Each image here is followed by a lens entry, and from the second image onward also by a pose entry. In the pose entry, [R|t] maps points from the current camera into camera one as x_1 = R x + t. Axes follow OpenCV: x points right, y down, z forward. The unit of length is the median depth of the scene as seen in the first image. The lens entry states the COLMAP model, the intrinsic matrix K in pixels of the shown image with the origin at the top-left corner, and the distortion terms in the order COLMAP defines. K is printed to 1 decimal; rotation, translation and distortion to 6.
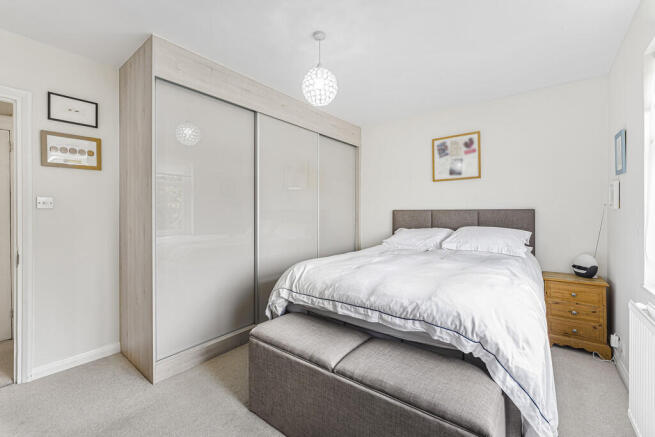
lens RADIAL K [[270.6, 0, 328.9], [0, 270.6, 213.9], [0, 0, 1]] dist [0.001573, -0.000071]
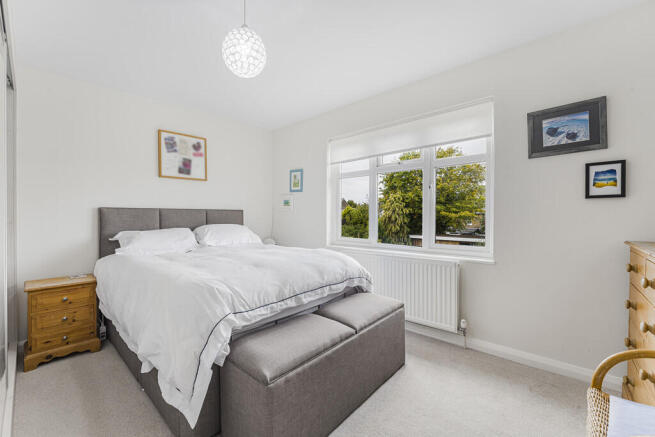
lens RADIAL K [[270.6, 0, 327.5], [0, 270.6, 217.6], [0, 0, 1]] dist [0.001573, -0.000071]
pose [[0.070397, -0.005267, 0.997505, -0.514104], [0.005568, 0.999973, 0.004887, 0.014750], [-0.997504, 0.005210, 0.070424, 0.427301]]
